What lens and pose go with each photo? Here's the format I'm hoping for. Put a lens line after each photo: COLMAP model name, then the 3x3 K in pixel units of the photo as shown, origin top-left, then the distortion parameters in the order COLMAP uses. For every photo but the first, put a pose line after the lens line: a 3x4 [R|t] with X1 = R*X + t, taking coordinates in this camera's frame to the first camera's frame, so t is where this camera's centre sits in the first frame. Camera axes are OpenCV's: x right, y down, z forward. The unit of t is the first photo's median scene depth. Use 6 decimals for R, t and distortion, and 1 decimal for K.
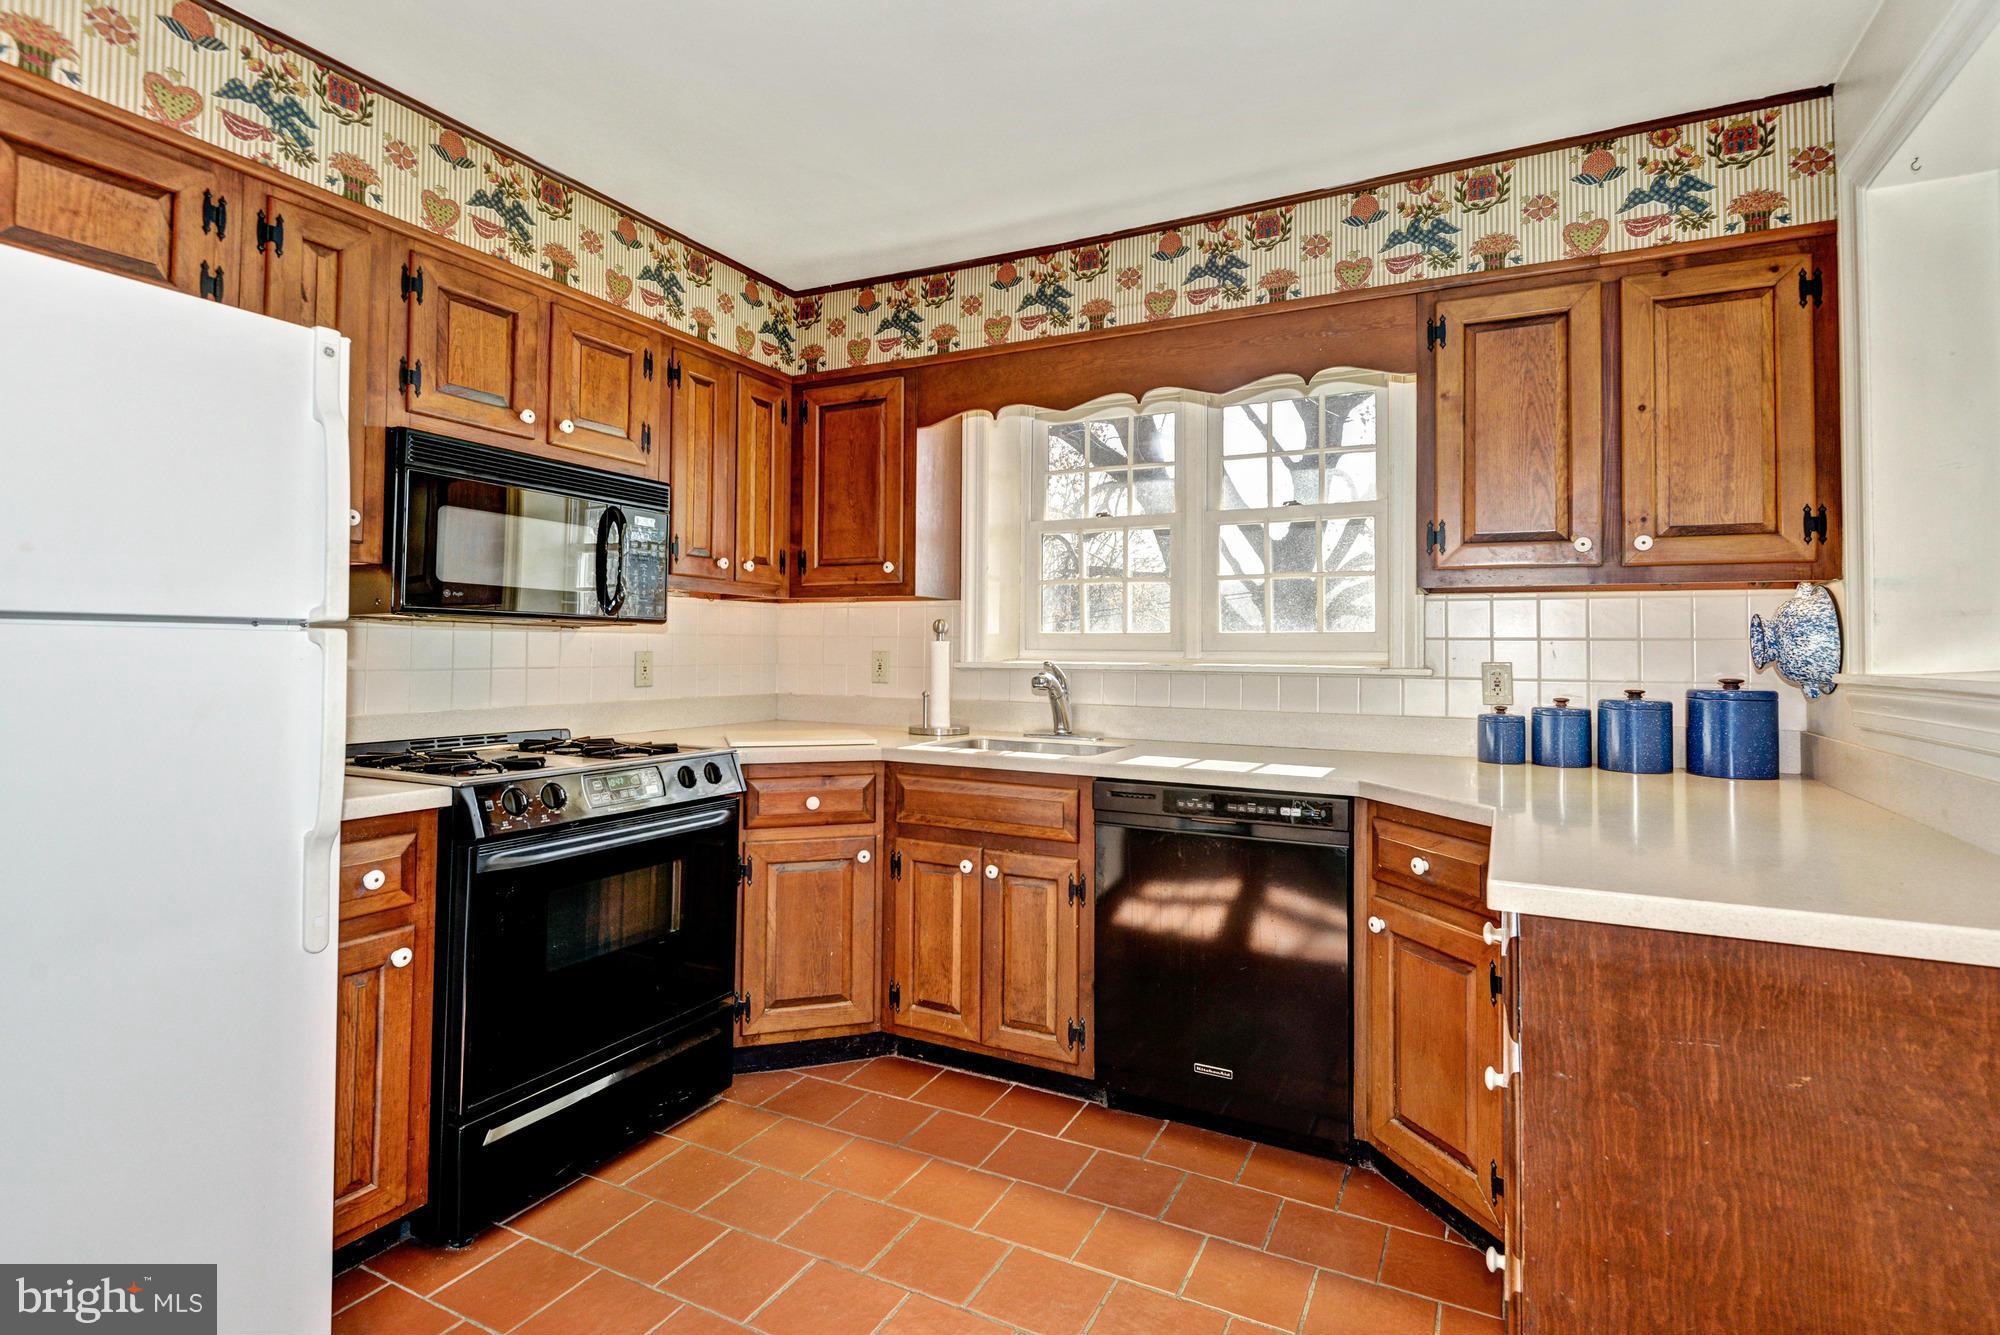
lens RADIAL K [[1004.5, 0, 1004.5], [0, 1004.5, 609.9], [0, 0, 1]] dist [0.006325, -0.009310]
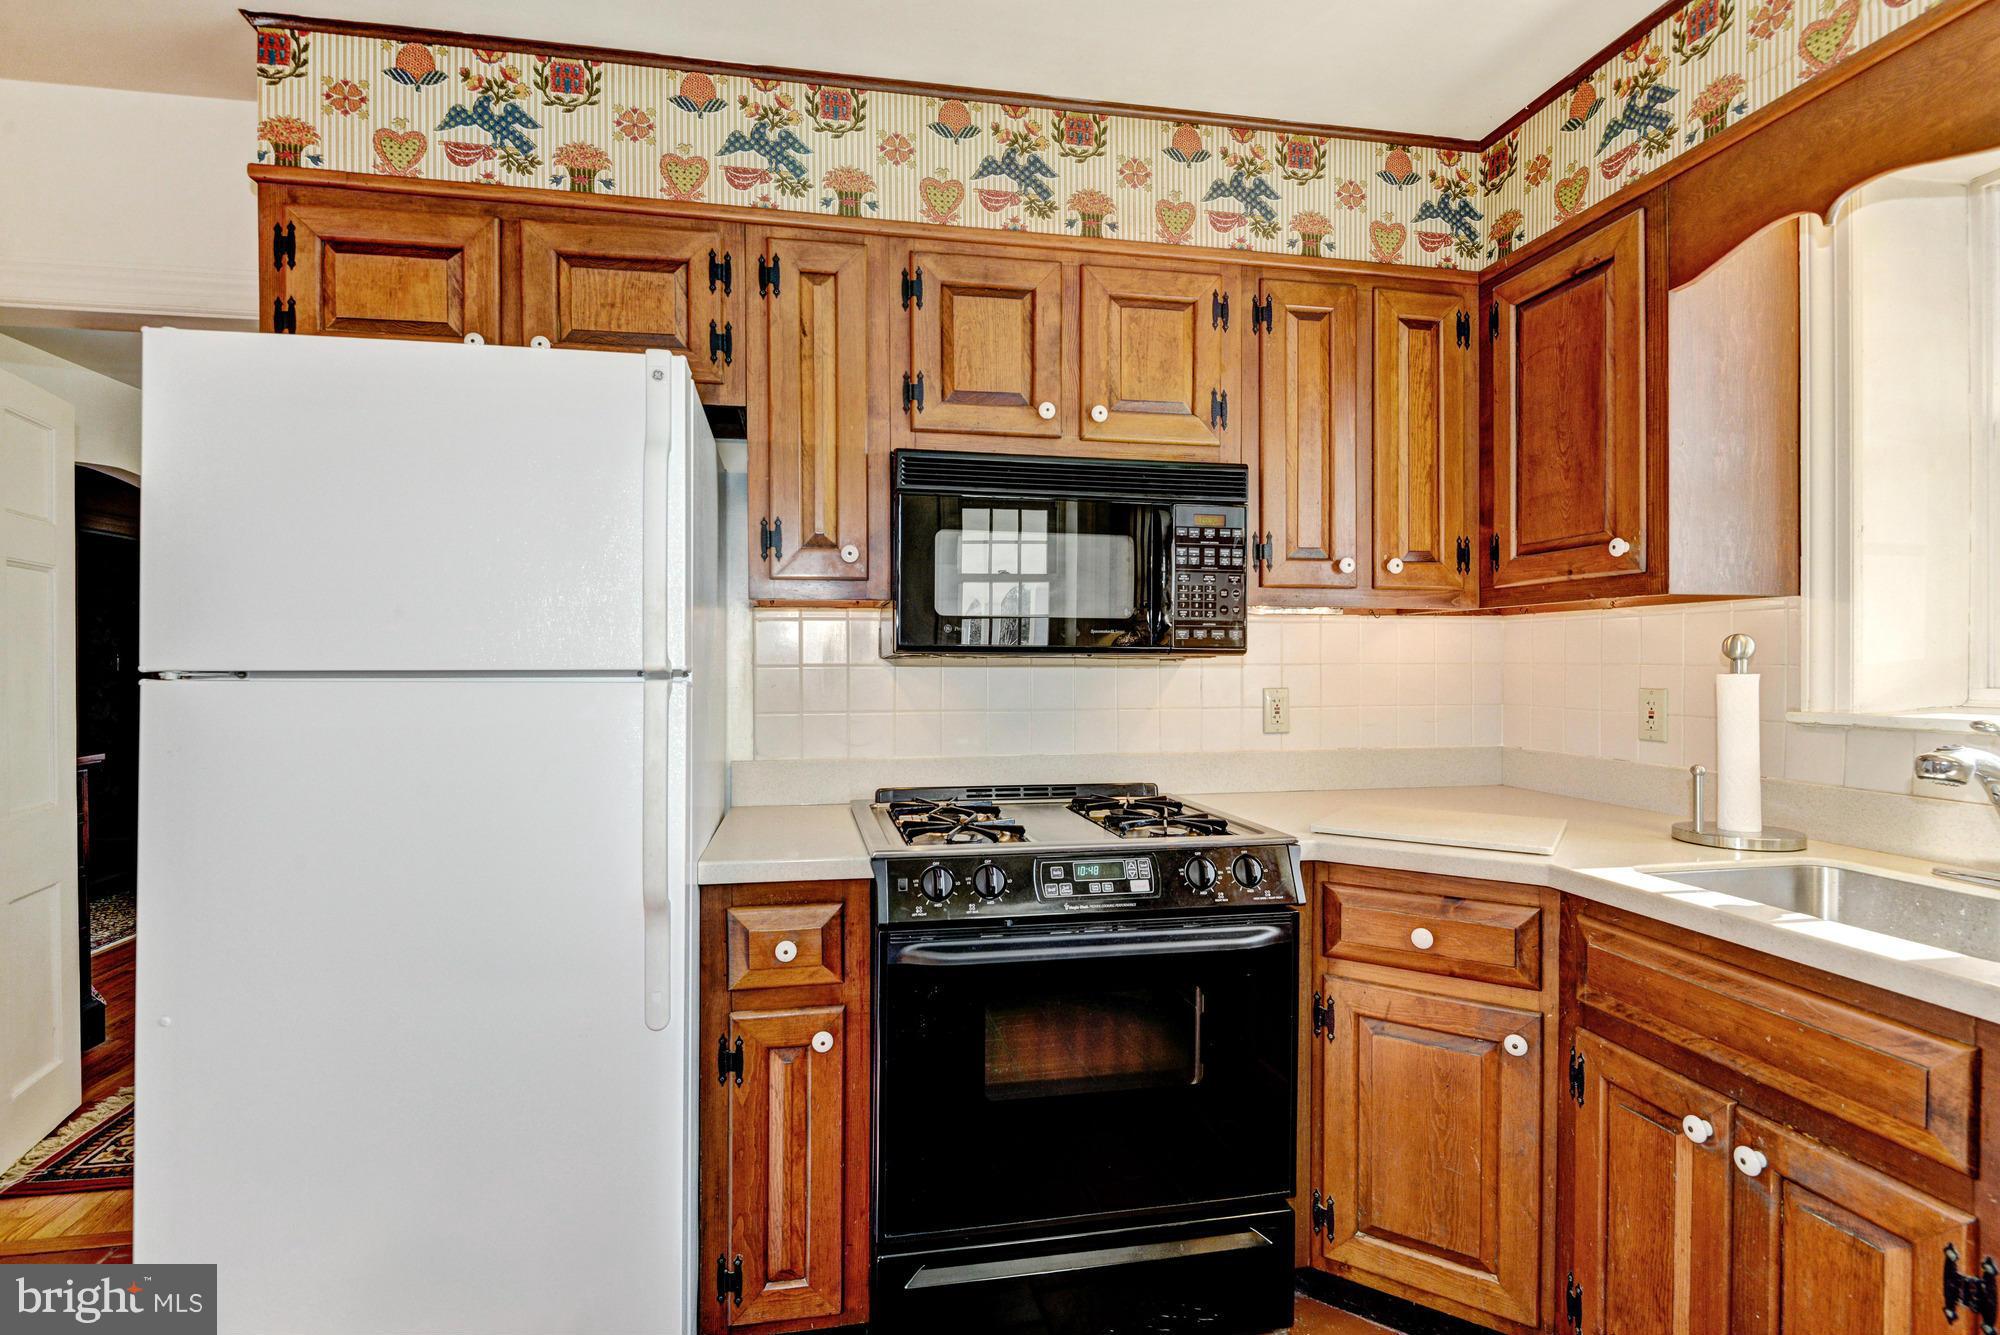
lens RADIAL K [[1004.5, 0, 1016.2], [0, 1004.5, 656.7], [0, 0, 1]] dist [0.006325, -0.009310]
pose [[0.609228, -0.010039, -0.792932, 0.159866], [0.039511, 0.999062, 0.017709, -0.004135], [0.792010, -0.042118, 0.609053, 0.443516]]
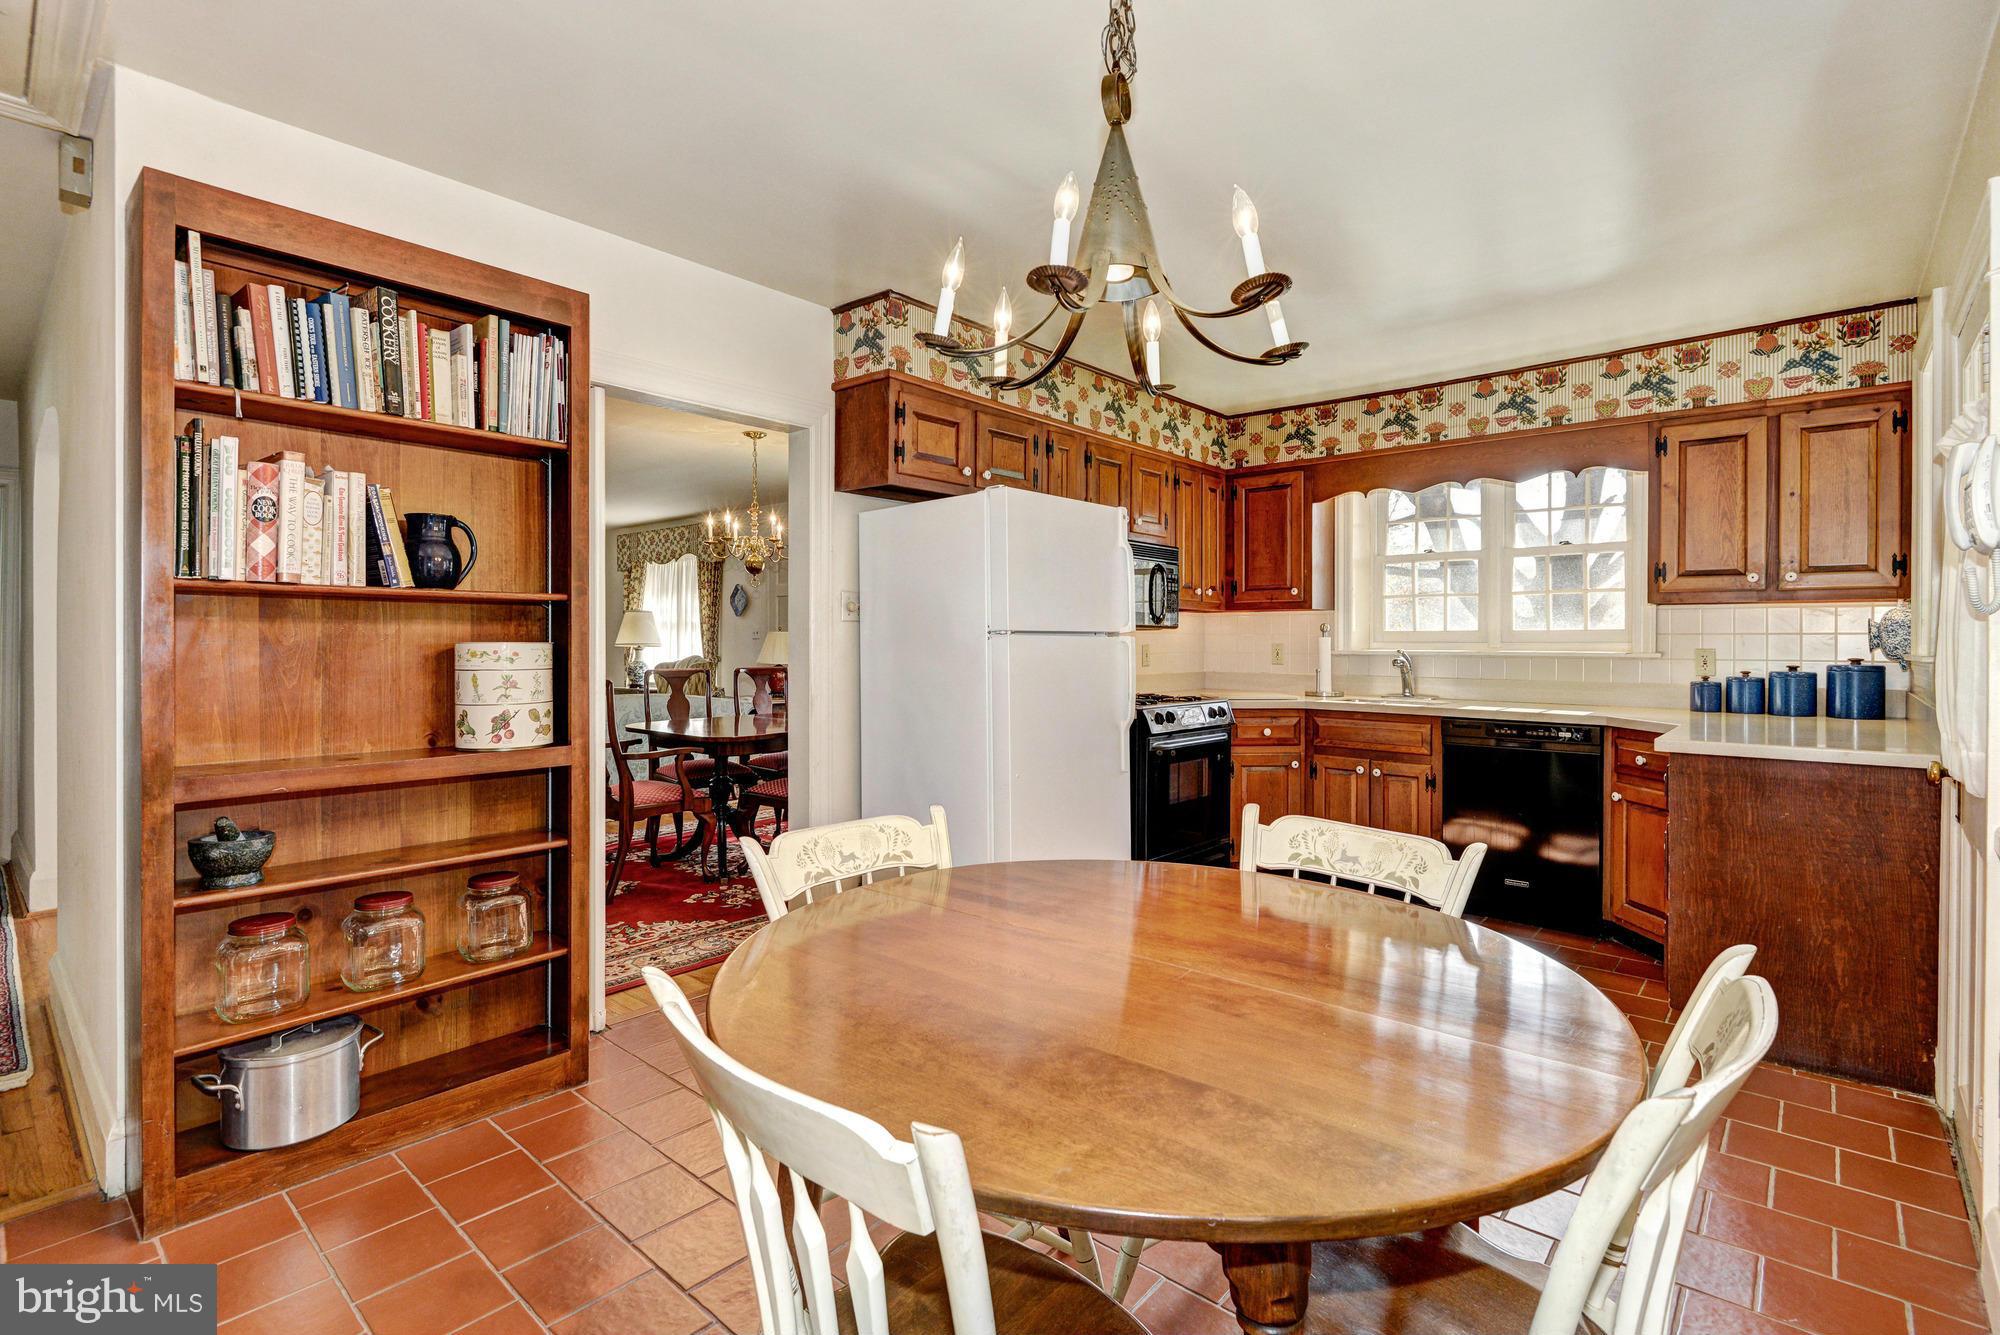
lens RADIAL K [[1004.5, 0, 1073.2], [0, 1004.5, 636.2], [0, 0, 1]] dist [0.006325, -0.009310]
pose [[0.984730, -0.007092, -0.173947, -0.224481], [0.013125, 0.999351, 0.033555, -0.035571], [0.173596, -0.035326, 0.984183, -0.771454]]
